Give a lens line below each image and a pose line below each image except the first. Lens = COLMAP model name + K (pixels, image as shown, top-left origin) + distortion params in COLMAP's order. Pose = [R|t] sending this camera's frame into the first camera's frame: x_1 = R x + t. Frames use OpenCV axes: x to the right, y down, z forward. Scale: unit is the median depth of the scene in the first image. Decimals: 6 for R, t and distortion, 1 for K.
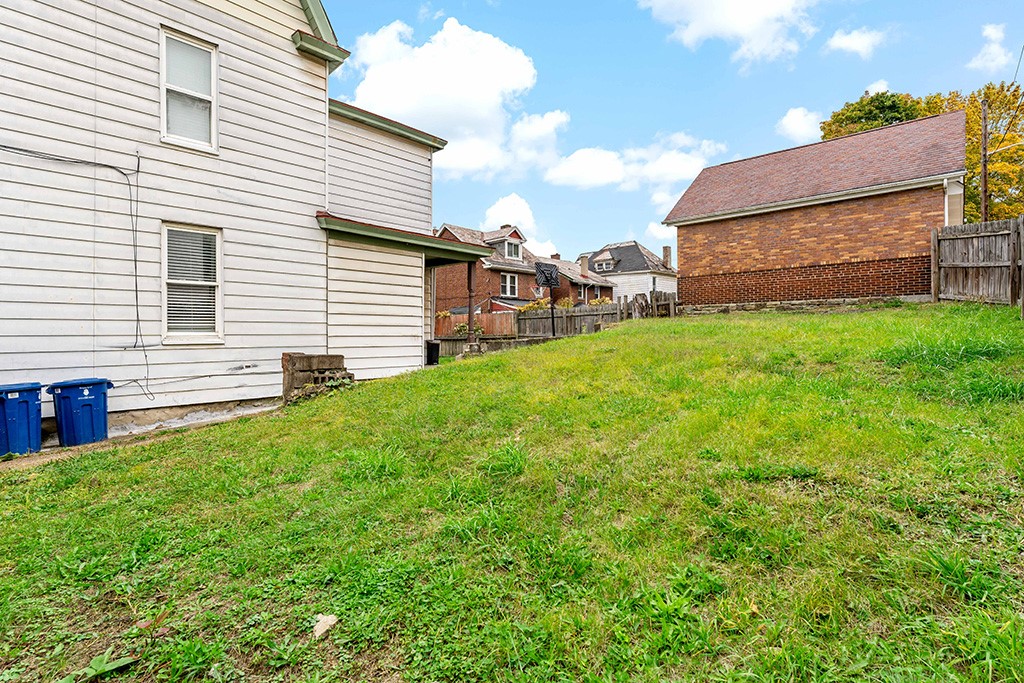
lens RADIAL K [[468.6, 0, 474.1], [0, 468.6, 325.9], [0, 0, 1]] dist [0.002399, 0.000376]
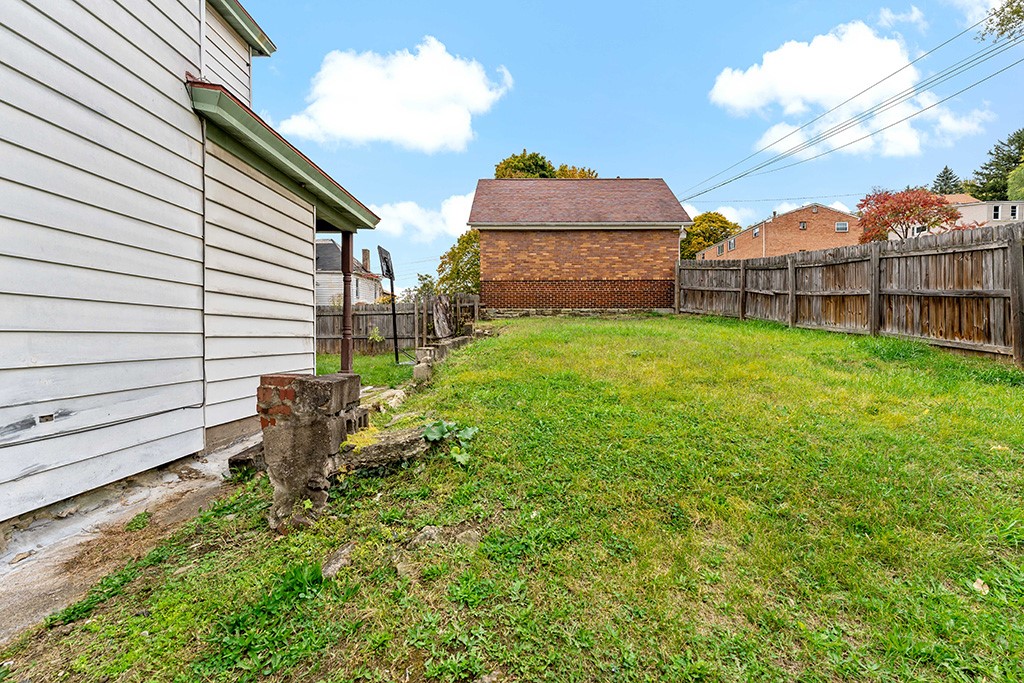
lens RADIAL K [[468.6, 0, 520.1], [0, 468.6, 338.4], [0, 0, 1]] dist [0.002399, 0.000376]
pose [[0.736646, 0.001894, 0.676275, -0.234645], [-0.016813, 0.999738, 0.015513, 0.005869], [-0.676069, -0.022798, 0.736486, 0.241253]]
